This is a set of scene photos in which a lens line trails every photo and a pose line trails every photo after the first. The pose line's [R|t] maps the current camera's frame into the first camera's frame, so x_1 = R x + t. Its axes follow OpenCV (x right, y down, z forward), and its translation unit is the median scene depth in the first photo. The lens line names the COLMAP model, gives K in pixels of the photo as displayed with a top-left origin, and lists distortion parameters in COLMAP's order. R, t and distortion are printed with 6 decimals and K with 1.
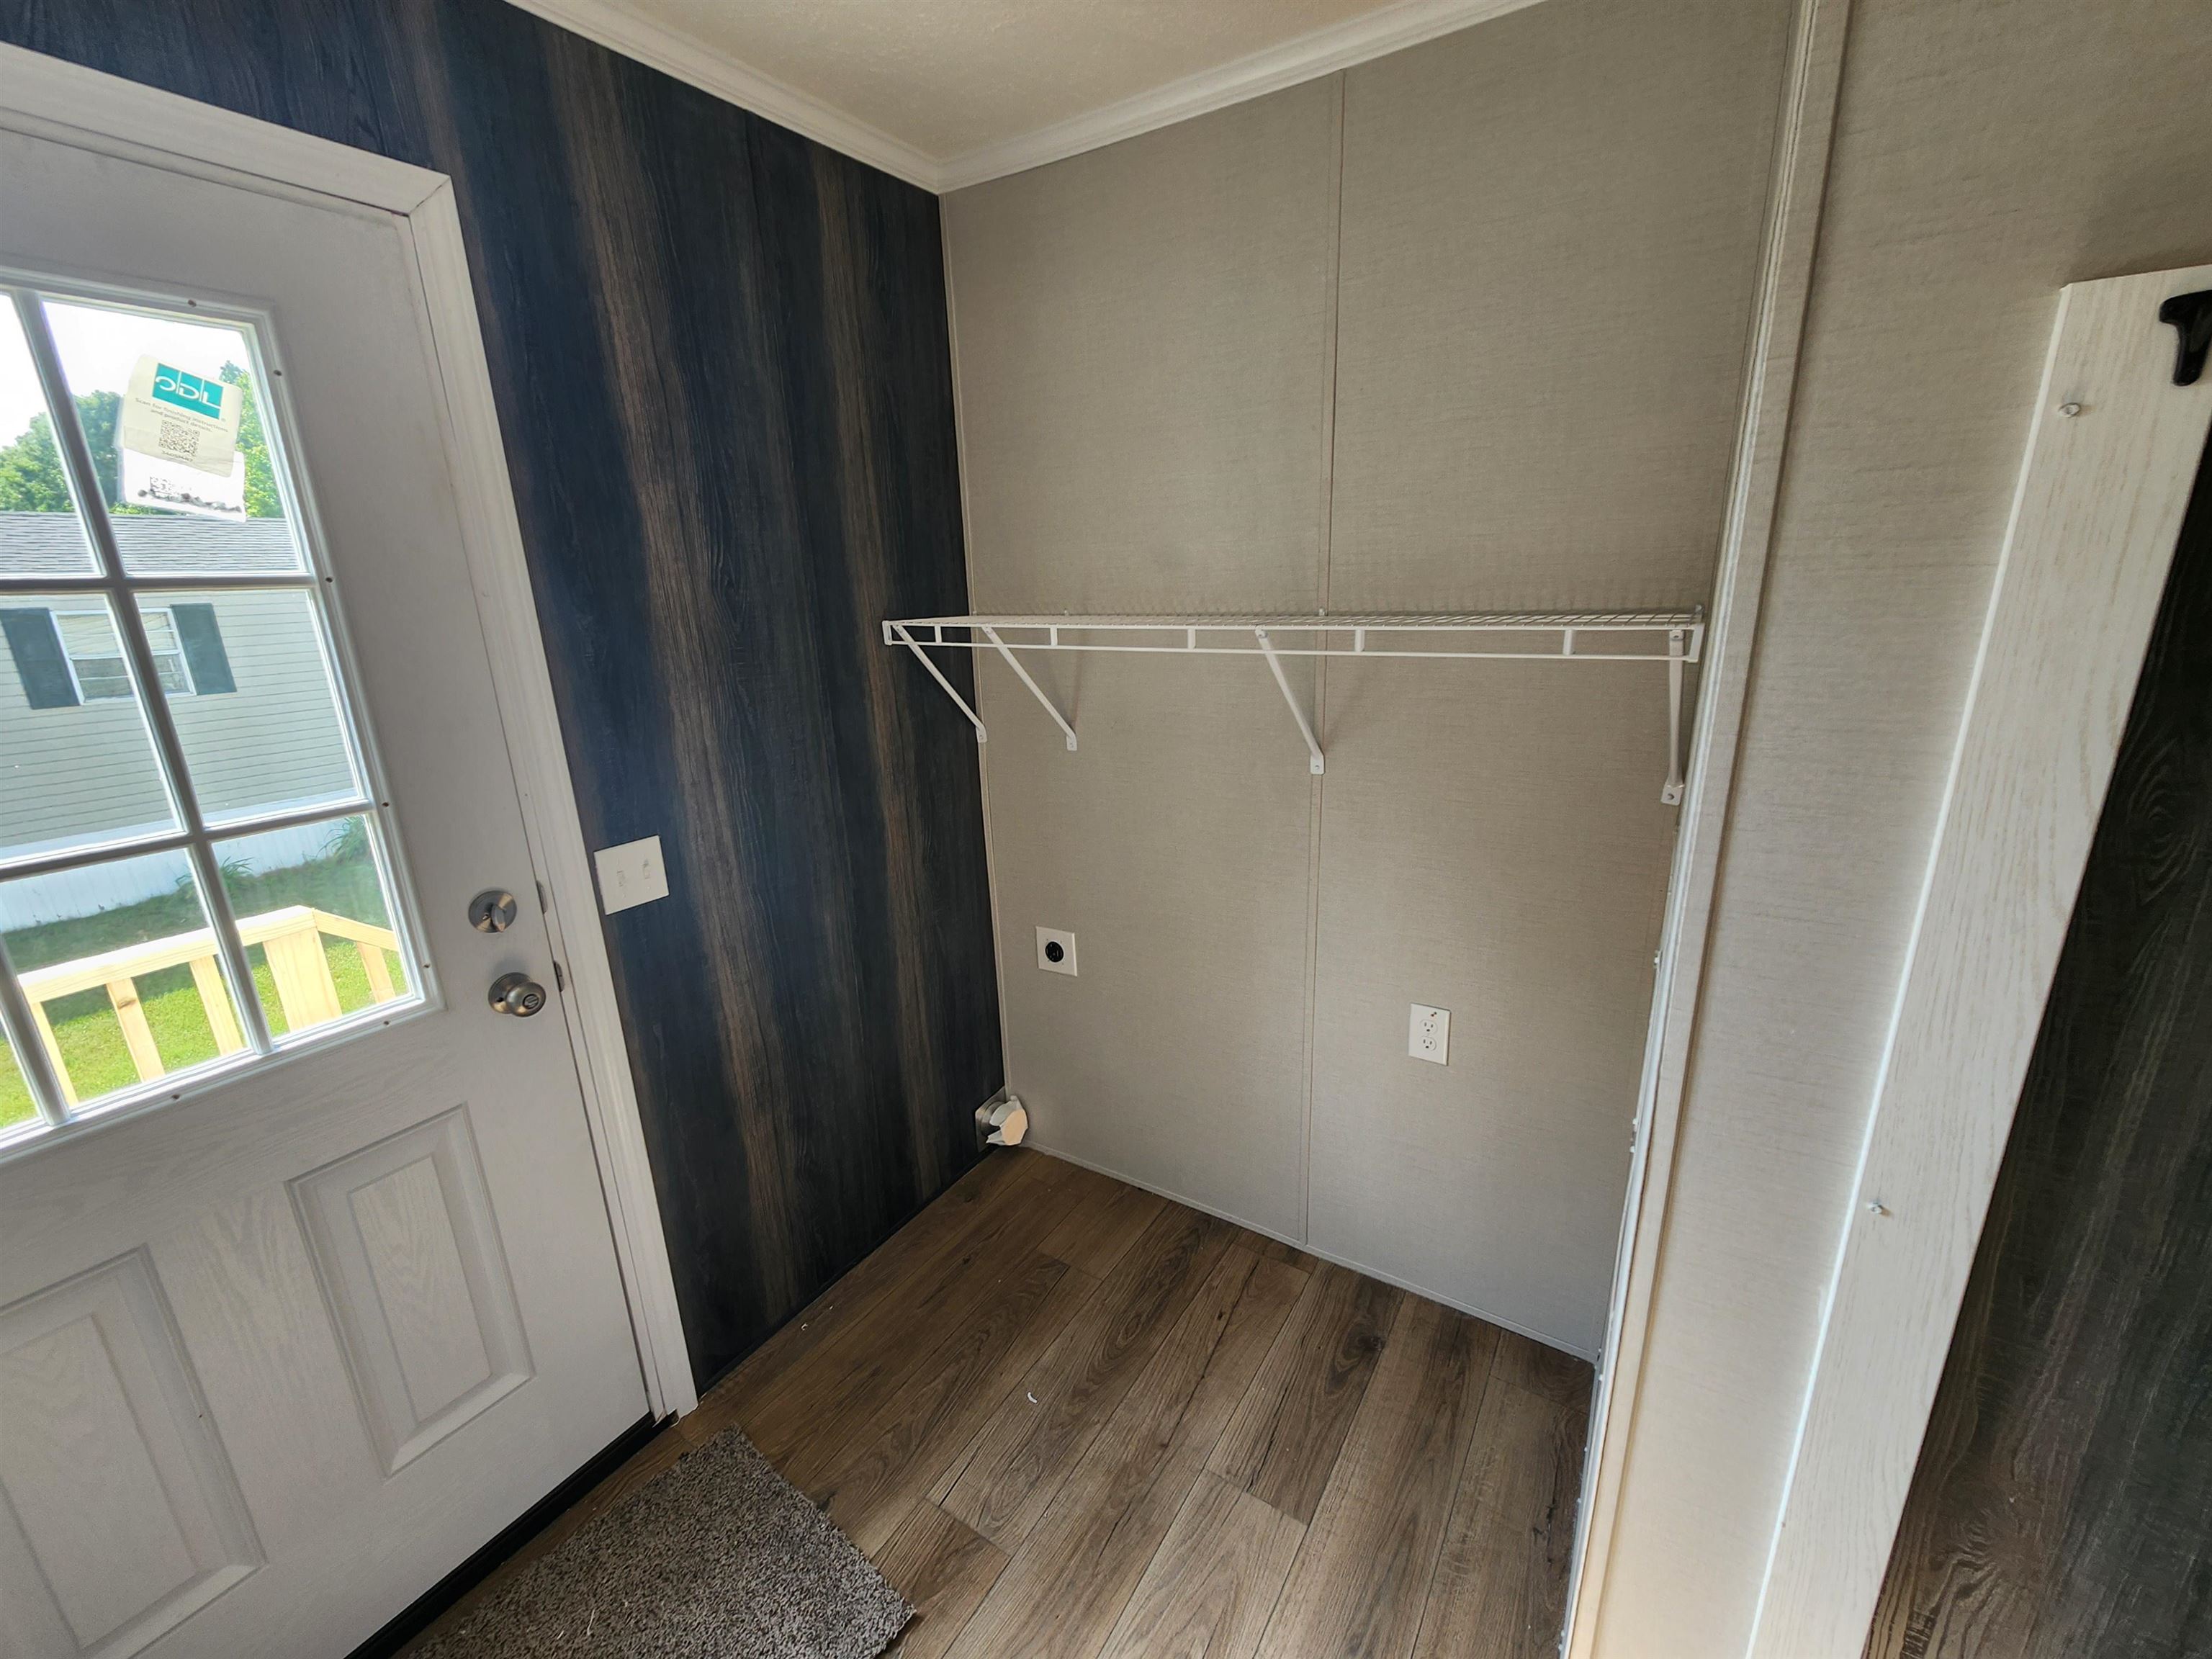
lens RADIAL K [[925.6, 0, 1106.0], [0, 925.6, 829.5], [0, 0, 1]] dist [0.000103, -0.000096]
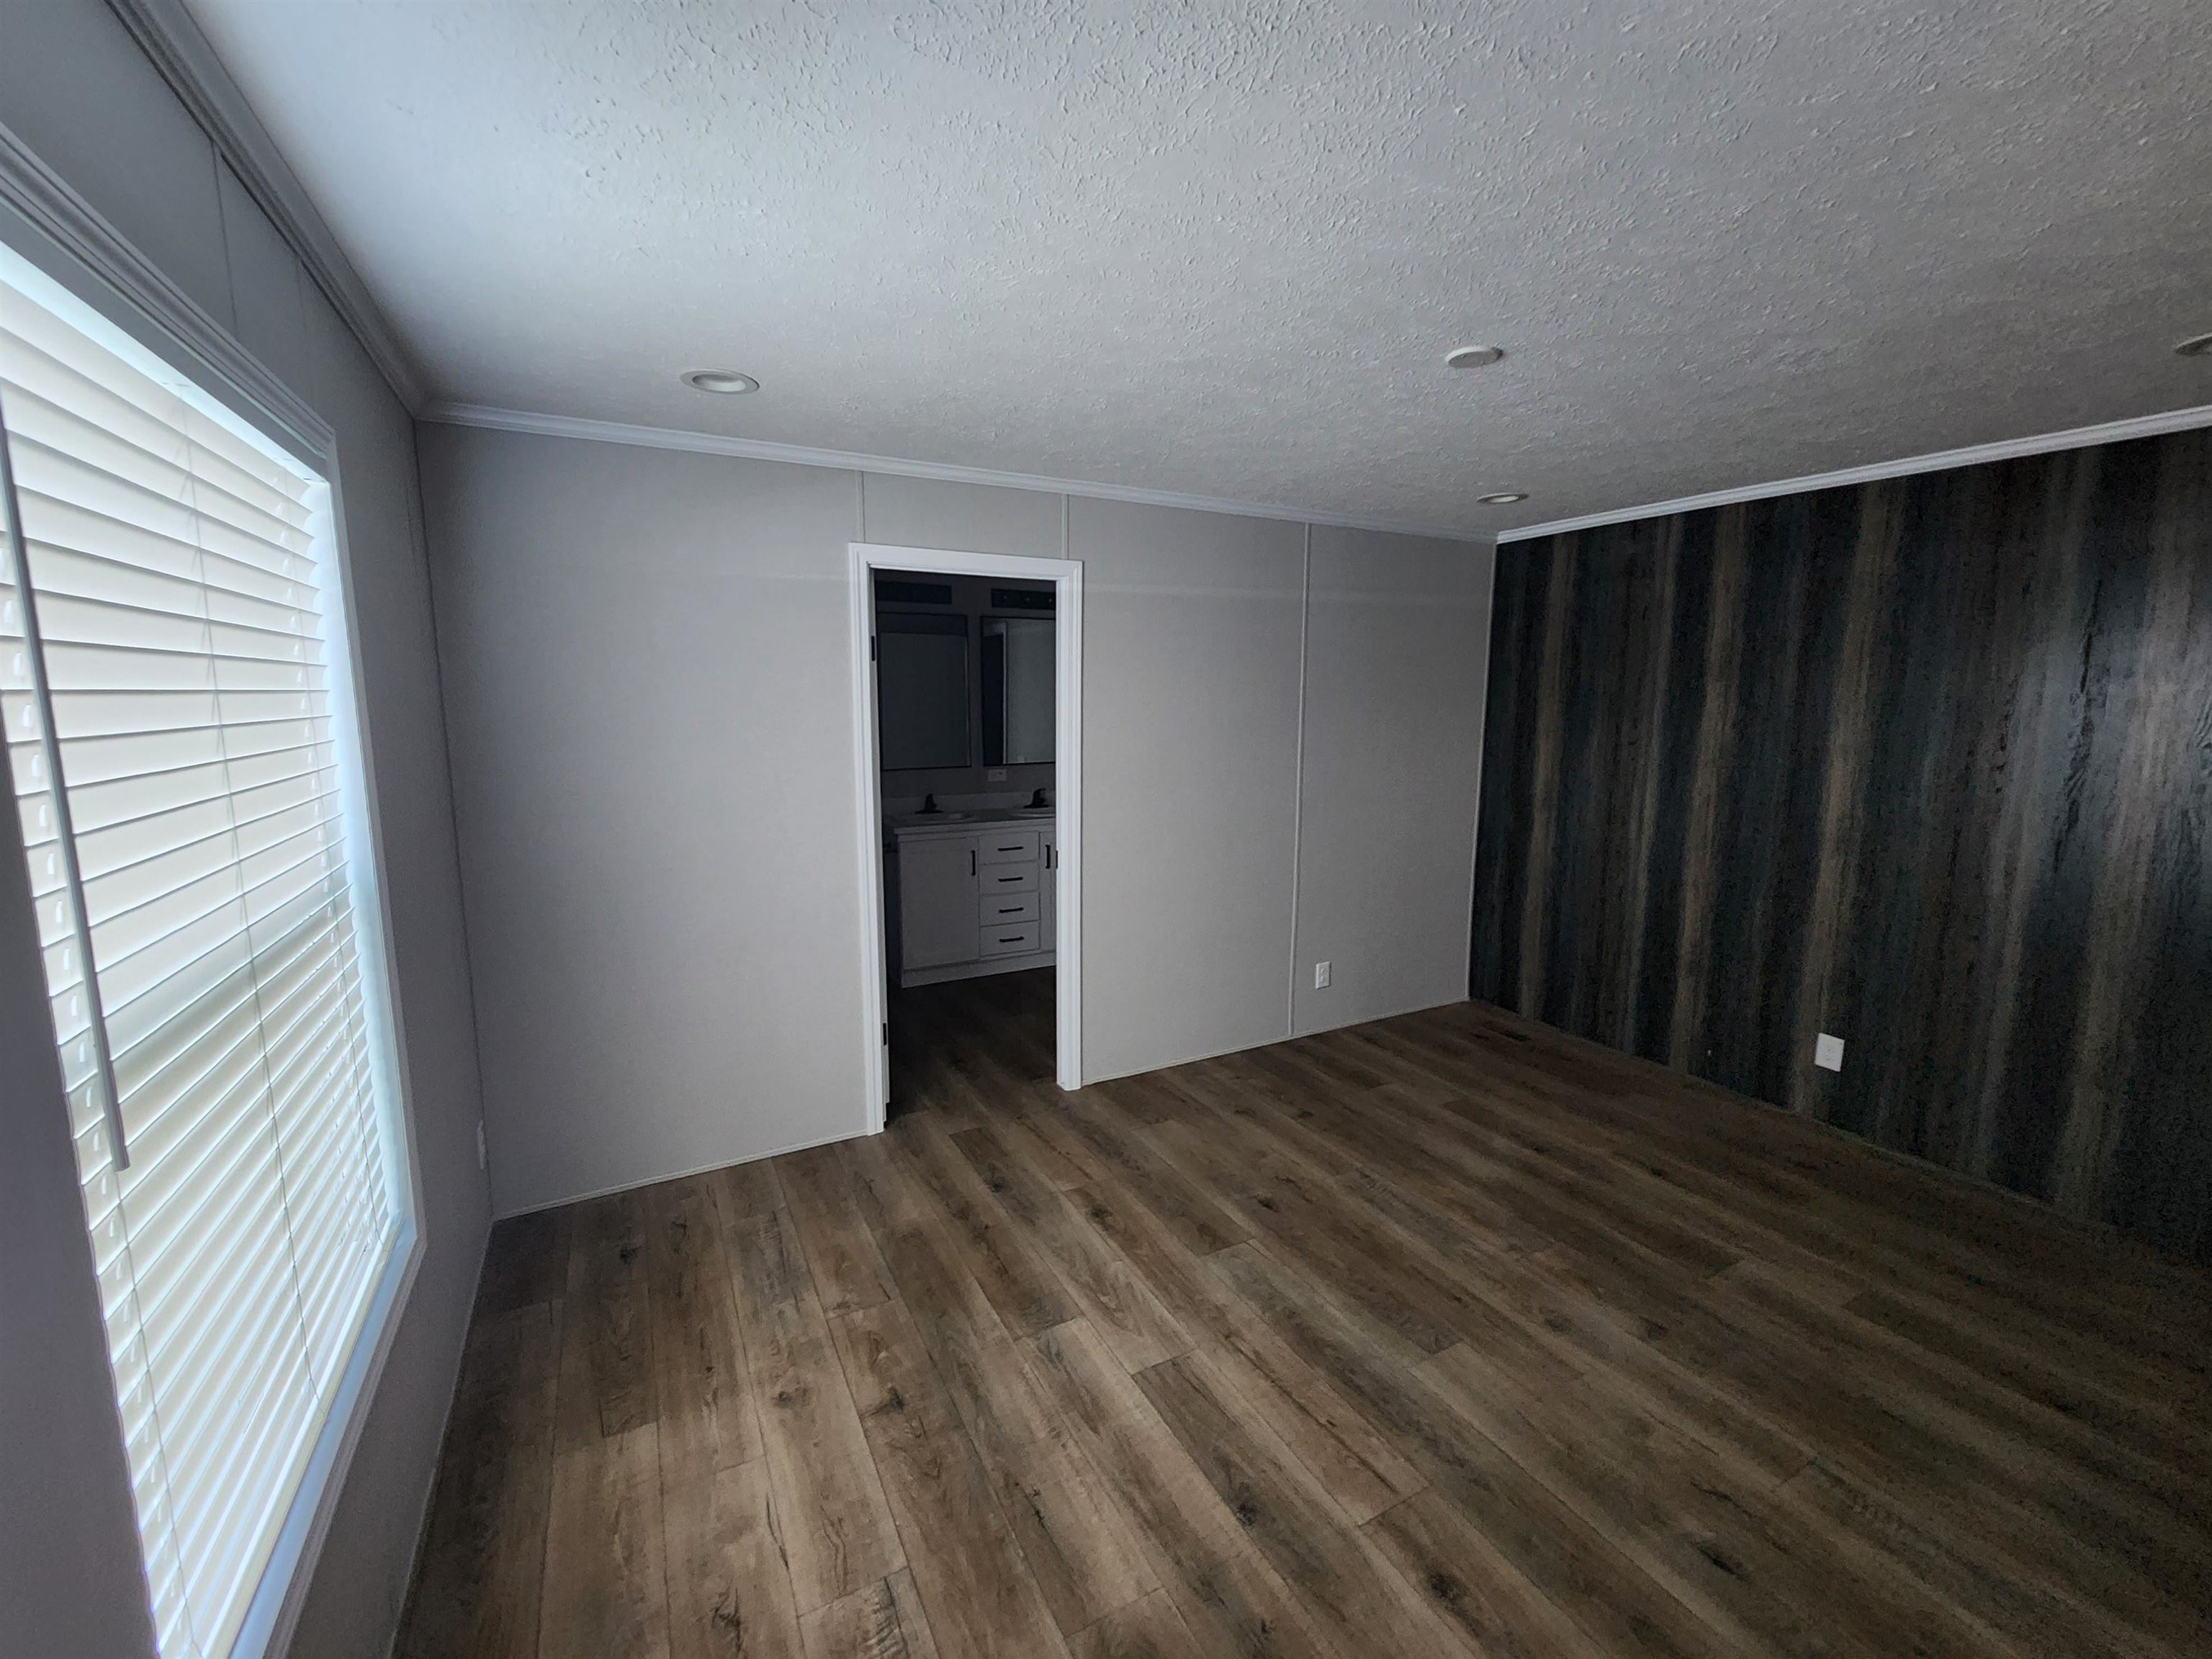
lens RADIAL K [[892.1, 0, 1111.8], [0, 892.1, 824.9], [0, 0, 1]] dist [0.001511, -0.005621]
pose [[-0.490119, 0.151770, -0.858341, 1.148935], [-0.216577, 0.932641, 0.288575, -0.383377], [0.844321, 0.327333, -0.424235, 1.148237]]
